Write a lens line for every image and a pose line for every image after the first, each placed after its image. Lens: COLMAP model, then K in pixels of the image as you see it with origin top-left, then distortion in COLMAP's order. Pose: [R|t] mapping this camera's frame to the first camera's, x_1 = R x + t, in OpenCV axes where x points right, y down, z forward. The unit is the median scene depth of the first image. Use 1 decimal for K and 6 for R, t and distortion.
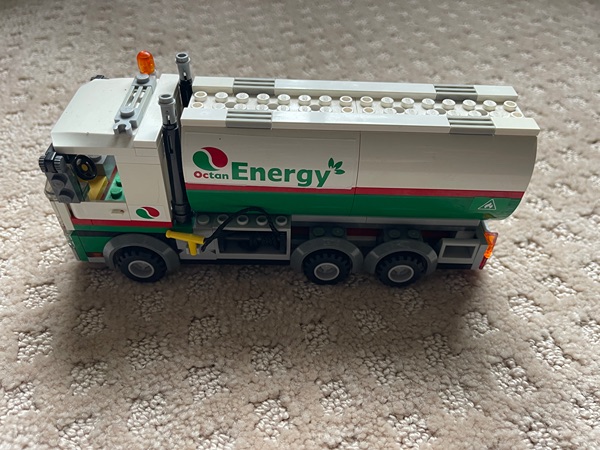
lens RADIAL K [[454.7, 0, 300.0], [0, 454.7, 225.0], [0, 0, 1]] dist [0.073736, -0.111054]
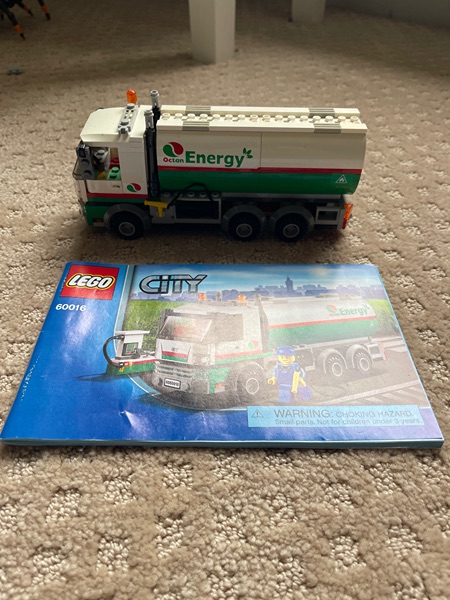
lens RADIAL K [[454.7, 0, 225.0], [0, 454.7, 300.0], [0, 0, 1]] dist [0.073736, -0.111054]
pose [[0.999811, -0.006768, -0.018203, 0.022297], [0.006231, 0.999548, -0.029420, 0.450122], [0.018394, 0.029301, 0.999401, -0.655200]]
